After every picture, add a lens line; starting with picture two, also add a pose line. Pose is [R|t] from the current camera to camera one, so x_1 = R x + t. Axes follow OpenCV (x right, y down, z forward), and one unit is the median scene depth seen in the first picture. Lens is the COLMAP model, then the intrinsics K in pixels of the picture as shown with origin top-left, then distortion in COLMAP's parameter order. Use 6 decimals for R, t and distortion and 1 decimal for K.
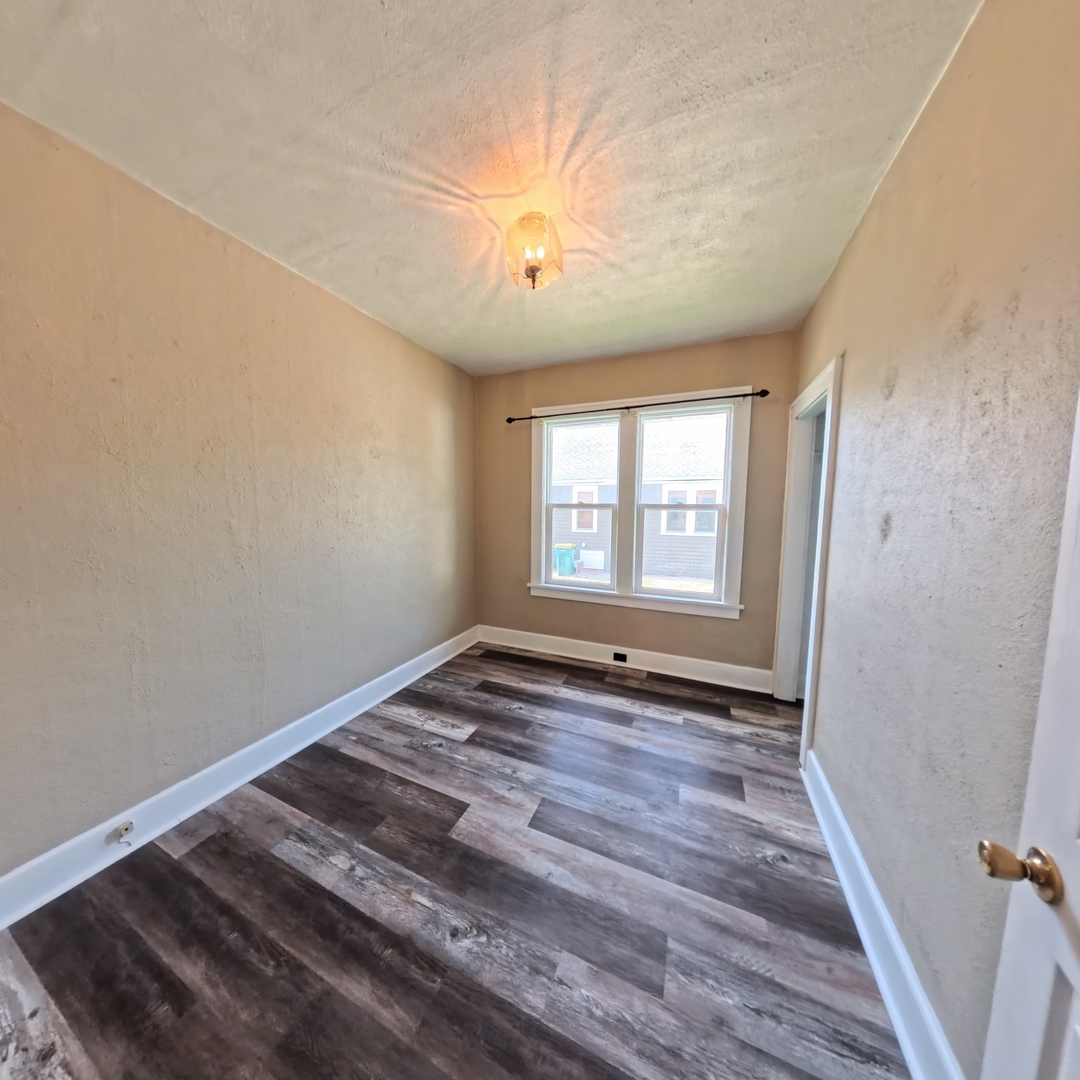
lens RADIAL K [[358.5, 0, 540.0], [0, 358.5, 540.0], [0, 0, 1]] dist [-0.012970, 0.000203]
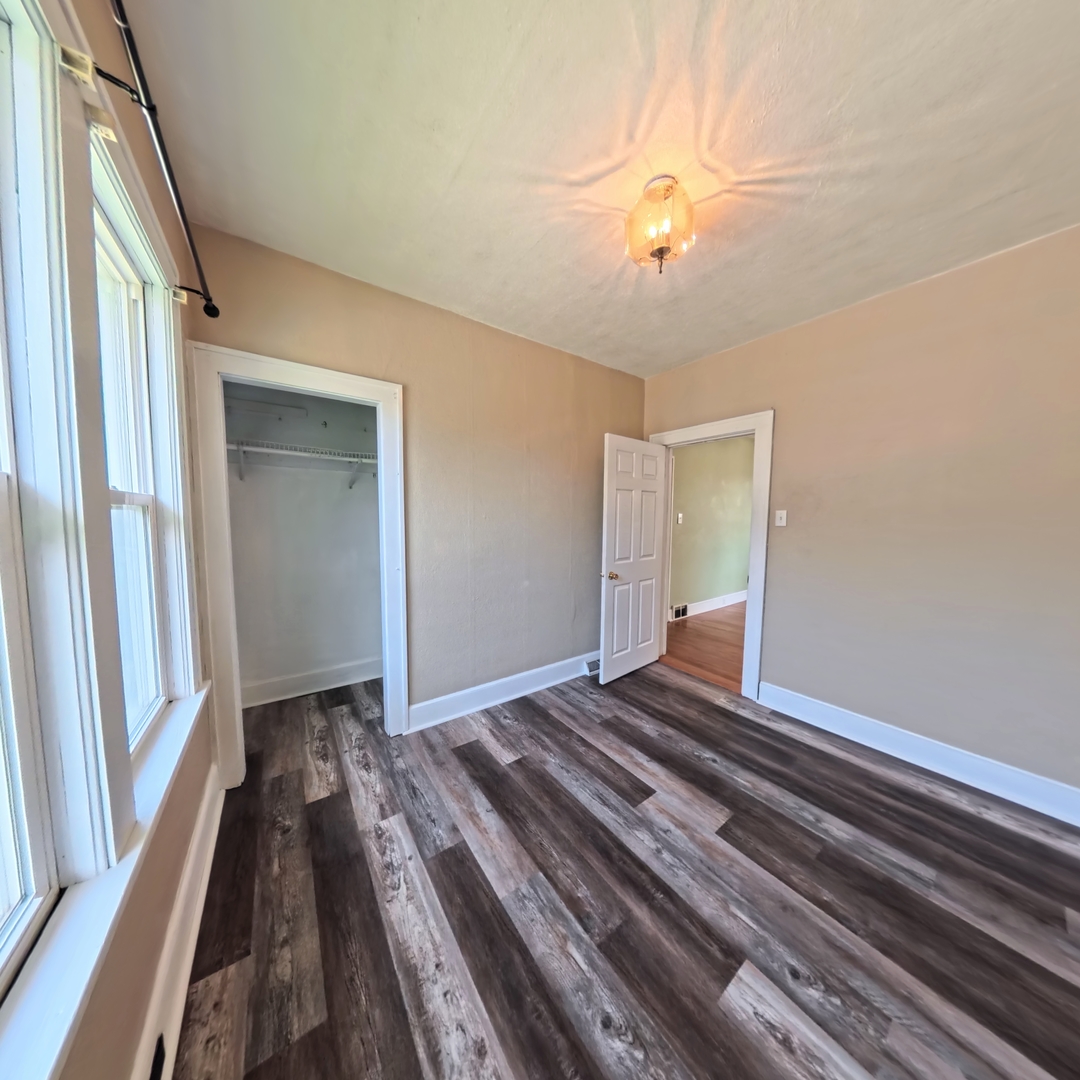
lens RADIAL K [[358.5, 0, 540.0], [0, 358.5, 540.0], [0, 0, 1]] dist [-0.012970, 0.000203]
pose [[-0.860157, -0.048930, 0.507677, -0.222133], [0.032033, 0.988240, 0.149519, -0.150793], [-0.509022, 0.144872, -0.848474, 1.797408]]
